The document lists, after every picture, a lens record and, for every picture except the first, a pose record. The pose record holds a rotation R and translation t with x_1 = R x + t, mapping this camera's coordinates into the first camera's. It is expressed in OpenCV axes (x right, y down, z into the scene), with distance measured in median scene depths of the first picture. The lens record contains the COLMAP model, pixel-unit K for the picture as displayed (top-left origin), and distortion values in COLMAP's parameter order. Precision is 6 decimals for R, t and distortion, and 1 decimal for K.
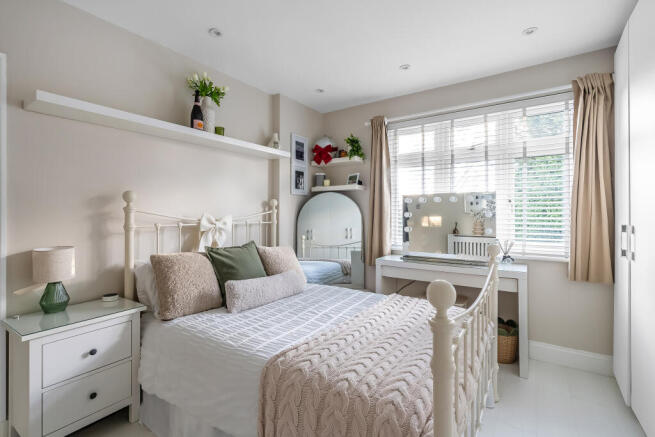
lens RADIAL K [[304.7, 0, 323.8], [0, 304.7, 214.6], [0, 0, 1]] dist [-0.005158, -0.000456]
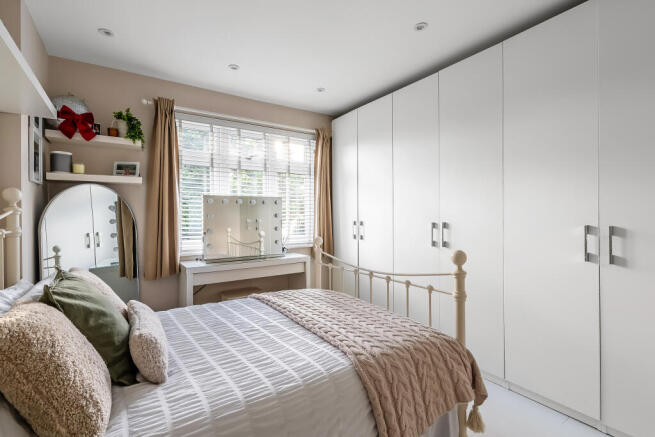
lens RADIAL K [[304.7, 0, 324.8], [0, 304.7, 217.0], [0, 0, 1]] dist [-0.005158, -0.000456]
pose [[0.362489, -0.006346, 0.931967, -0.549178], [0.007546, 0.999964, 0.003874, 0.002283], [-0.931958, 0.005629, 0.362523, 0.364380]]
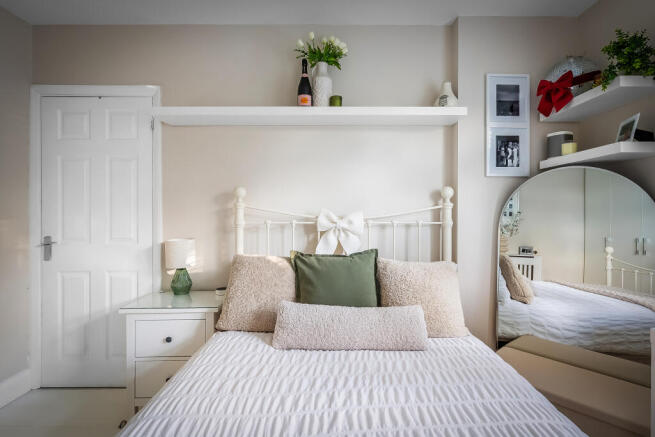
lens RADIAL K [[322.3, 0, 335.0], [0, 322.3, 210.1], [0, 0, 1]] dist [0.000207, 0.000099]
pose [[0.576200, 0.000056, -0.817309, 0.303200], [-0.002522, 0.999995, -0.001709, 0.000262], [0.817305, 0.003046, 0.576198, 0.505677]]
